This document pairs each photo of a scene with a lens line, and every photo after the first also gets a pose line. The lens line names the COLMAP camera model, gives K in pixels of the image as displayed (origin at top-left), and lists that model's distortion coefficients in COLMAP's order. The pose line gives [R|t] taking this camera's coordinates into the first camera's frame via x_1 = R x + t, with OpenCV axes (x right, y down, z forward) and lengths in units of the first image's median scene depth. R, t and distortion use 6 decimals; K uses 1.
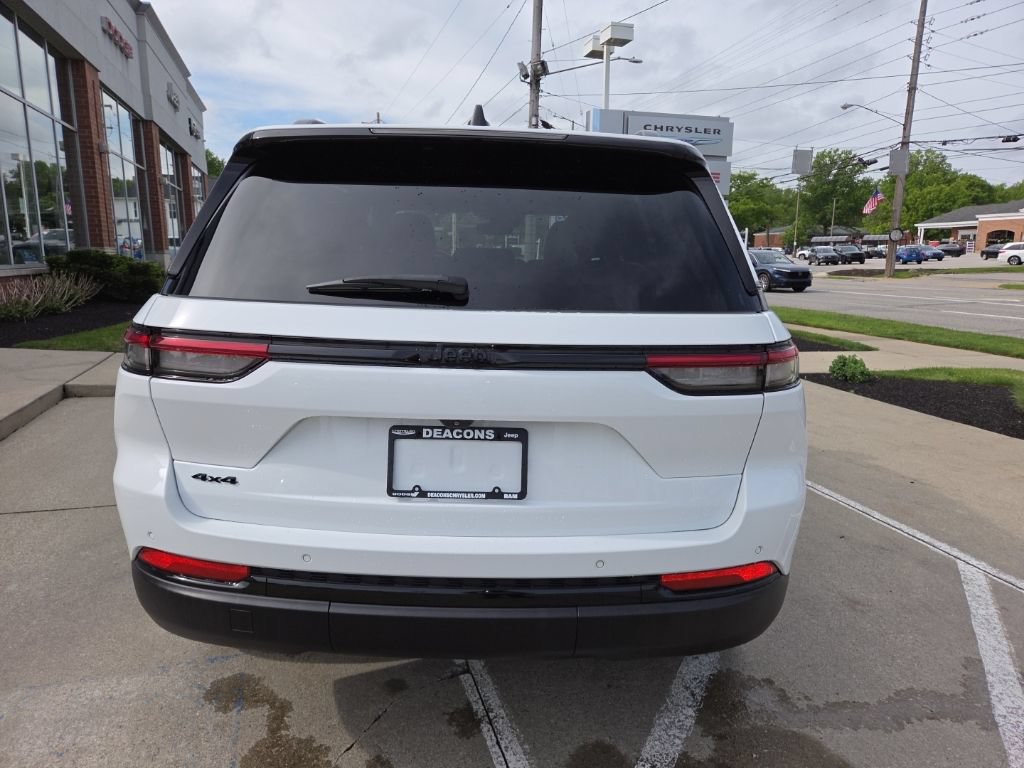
lens RADIAL K [[682.7, 0, 517.0], [0, 682.7, 391.0], [0, 0, 1]] dist [0.058484, -0.044344]
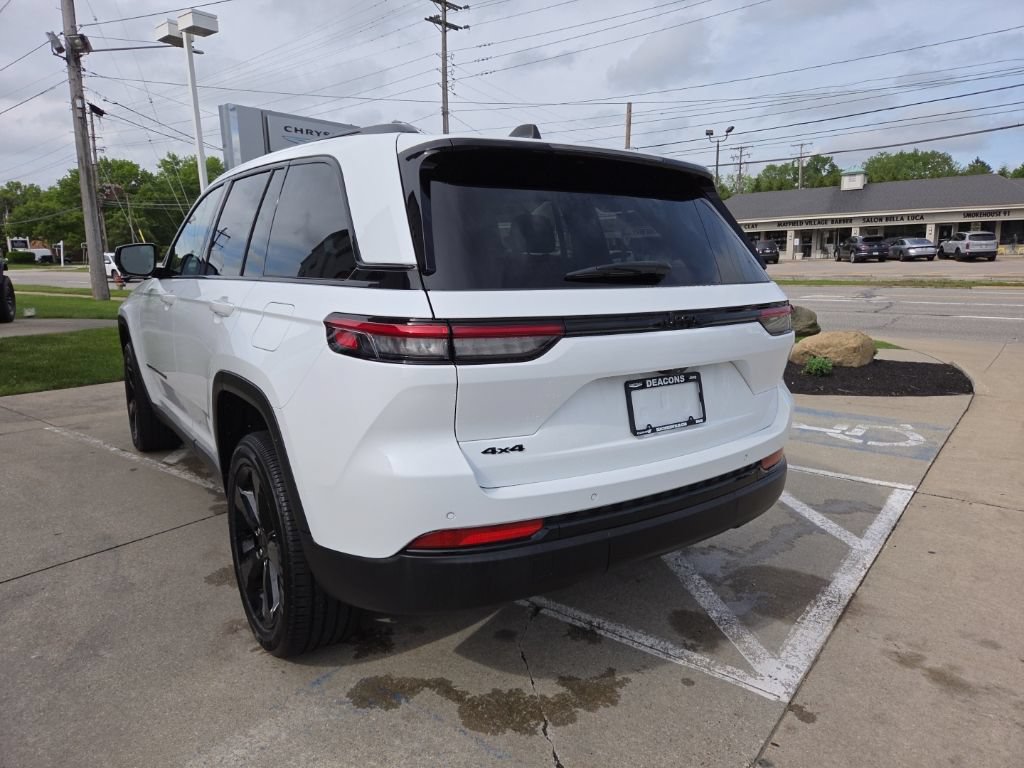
lens RADIAL K [[682.7, 0, 522.6], [0, 682.7, 386.1], [0, 0, 1]] dist [0.058484, -0.044344]
pose [[0.811761, -0.129189, 0.569521, -0.778913], [0.135519, 0.990275, 0.031472, -0.004893], [-0.568048, 0.051633, 0.821374, 0.048982]]
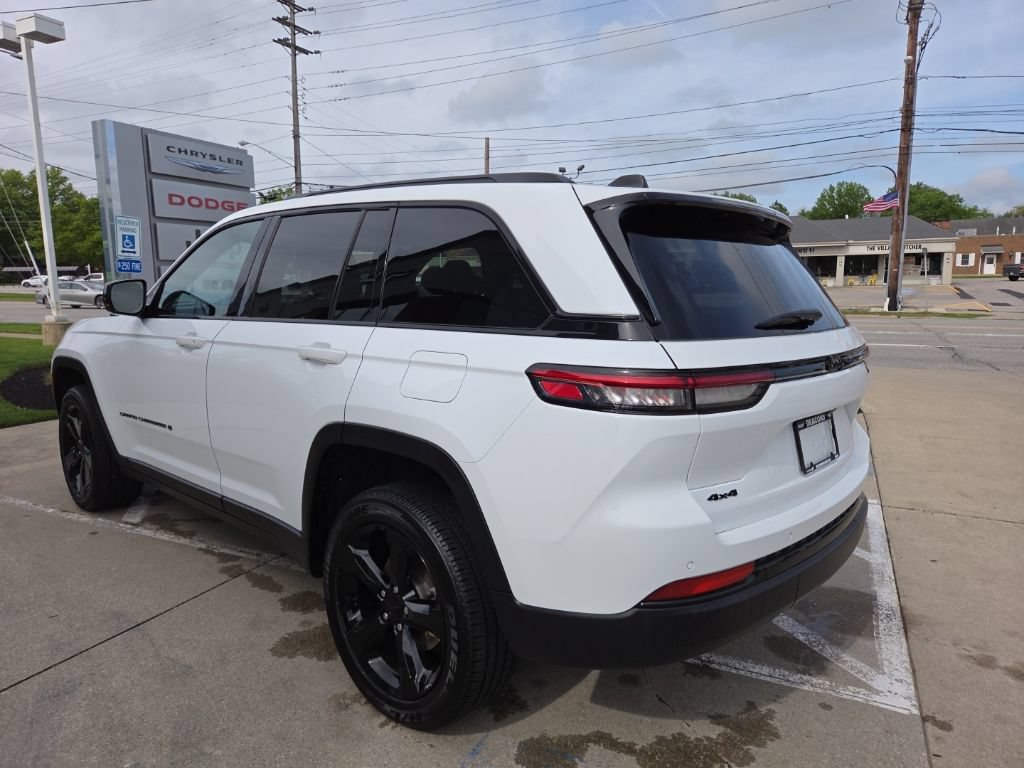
lens RADIAL K [[682.7, 0, 513.9], [0, 682.7, 382.8], [0, 0, 1]] dist [0.058484, -0.044344]
pose [[0.673287, -0.121944, 0.729256, -1.112783], [0.157795, 0.987281, 0.019406, -0.100599], [-0.722347, 0.102007, 0.683966, 0.343404]]
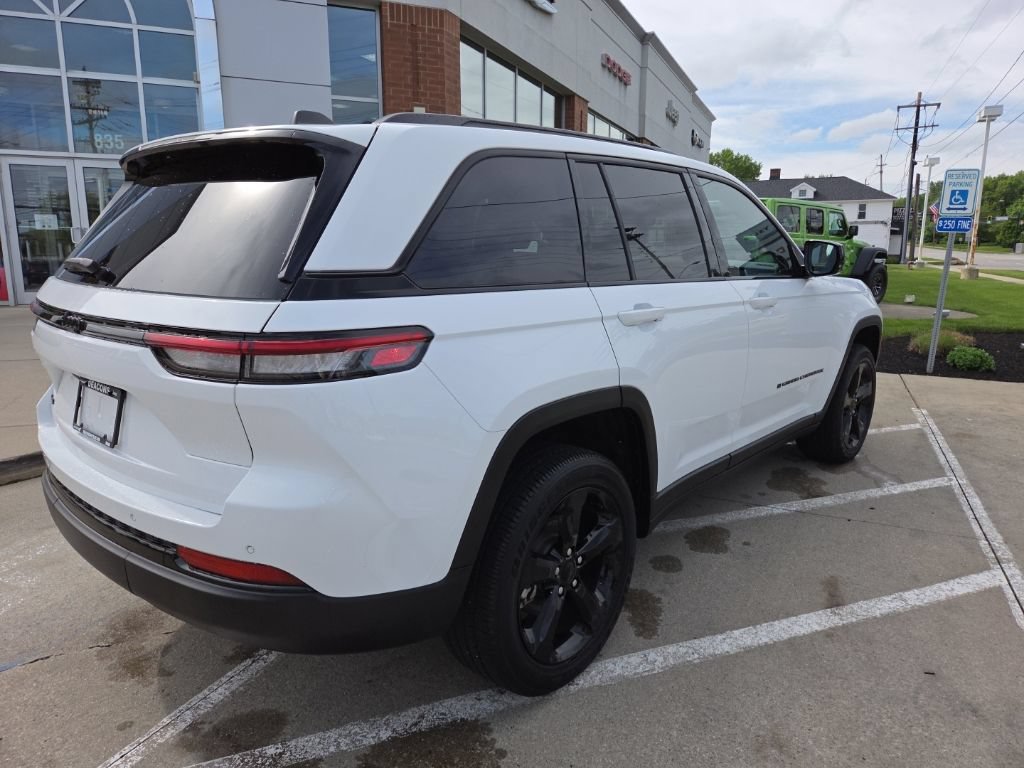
lens RADIAL K [[682.7, 0, 524.3], [0, 682.7, 381.2], [0, 0, 1]] dist [0.058484, -0.044344]
pose [[0.755039, 0.113164, -0.645840, 0.950255], [-0.121929, 0.992046, 0.031281, -0.058610], [0.644243, 0.055128, 0.762831, 0.392272]]
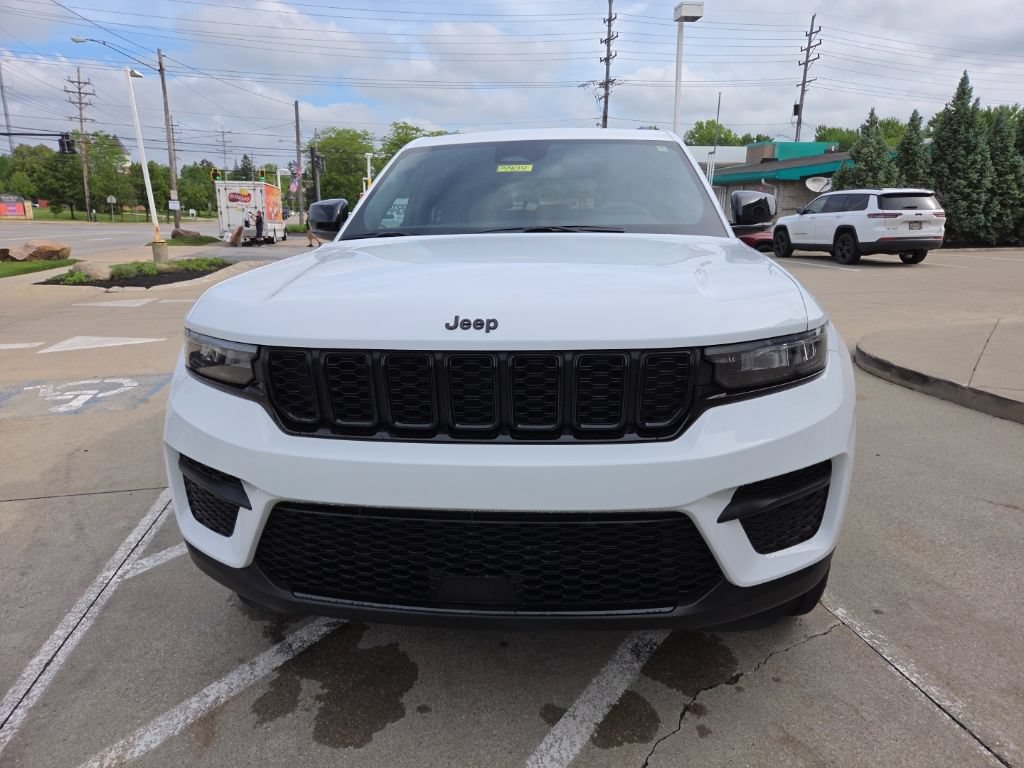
lens RADIAL K [[682.7, 0, 519.6], [0, 682.7, 380.3], [0, 0, 1]] dist [0.058484, -0.044344]
pose [[-0.994516, -0.036927, 0.097846, -0.191630], [0.008603, 0.903530, 0.428438, -0.712078], [-0.104227, 0.426930, -0.898258, 3.573284]]
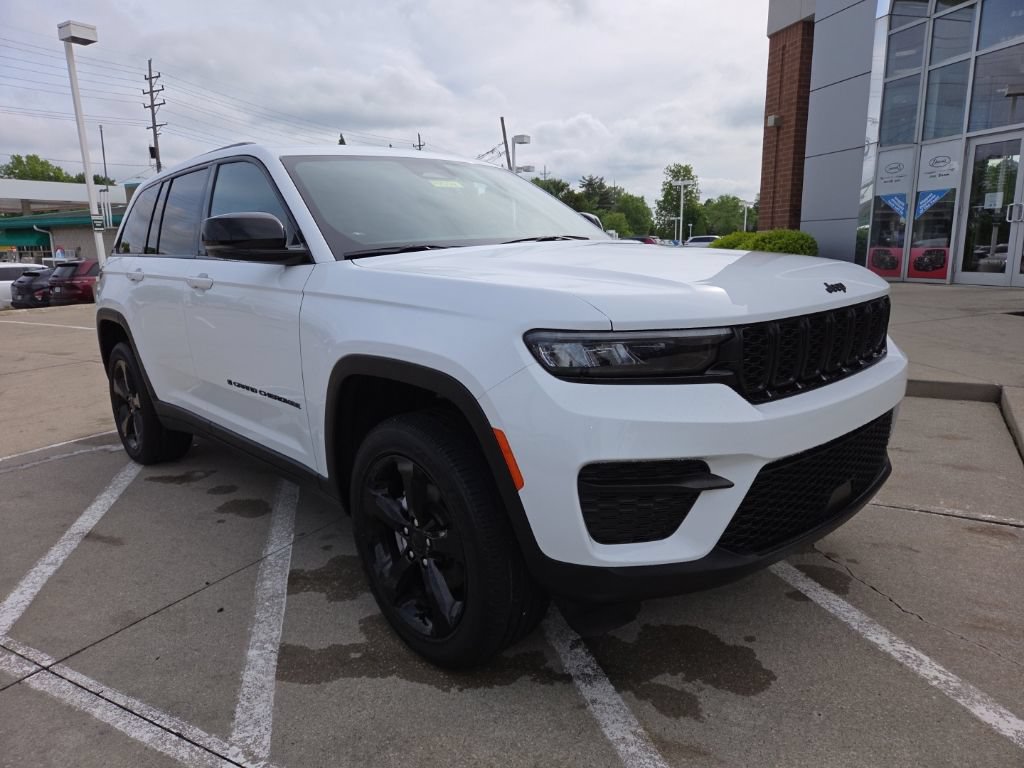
lens RADIAL K [[682.7, 0, 512.3], [0, 682.7, 385.1], [0, 0, 1]] dist [0.058484, -0.044344]
pose [[-0.734052, 0.139181, -0.664677, 0.885922], [-0.119787, 0.936887, 0.328472, -0.594385], [0.668444, 0.320735, -0.671052, 3.298296]]
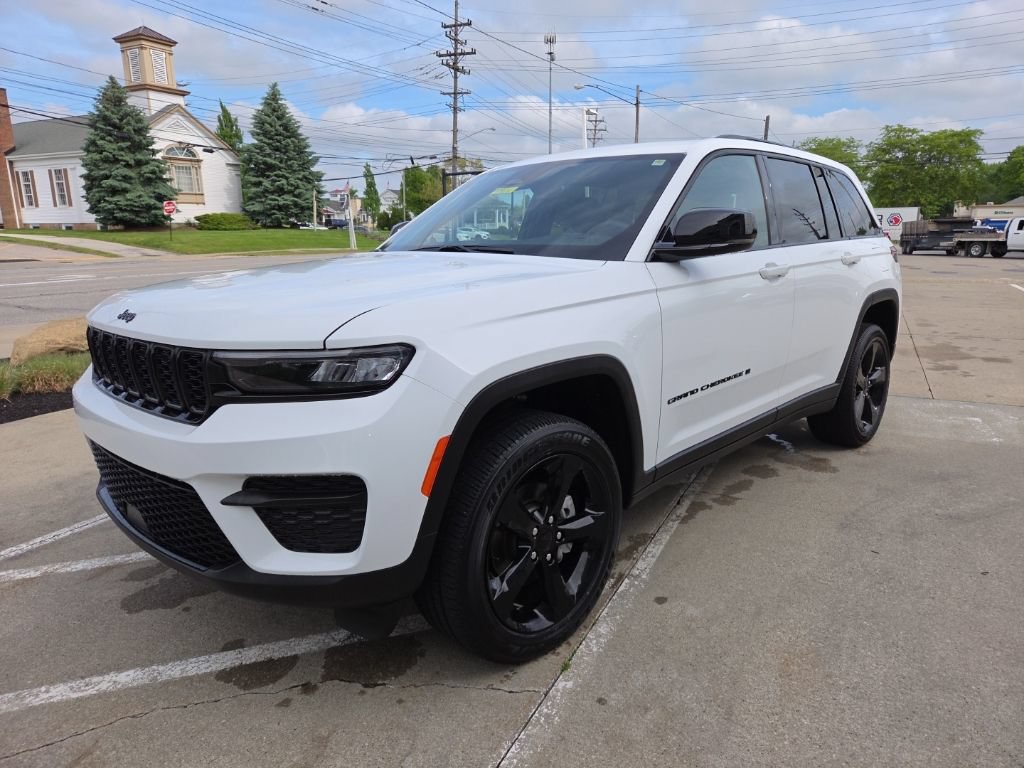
lens RADIAL K [[682.7, 0, 522.1], [0, 682.7, 381.8], [0, 0, 1]] dist [0.058484, -0.044344]
pose [[-0.725122, -0.158004, 0.670248, -1.135457], [0.135961, 0.921310, 0.364282, -0.655736], [-0.675064, 0.355277, -0.646580, 3.207154]]
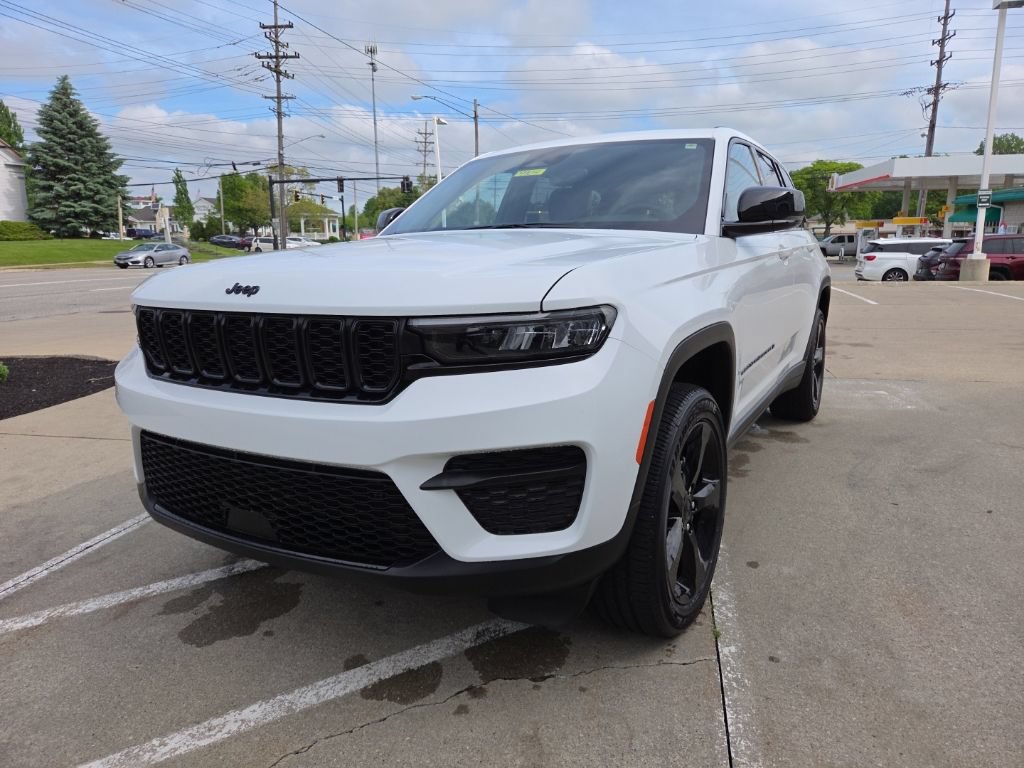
lens RADIAL K [[682.7, 0, 522.3], [0, 682.7, 383.4], [0, 0, 1]] dist [0.058484, -0.044344]
pose [[-0.869283, -0.108065, 0.482358, -0.775577], [0.094728, 0.921308, 0.377119, -0.640051], [-0.485154, 0.373516, -0.790640, 3.455731]]
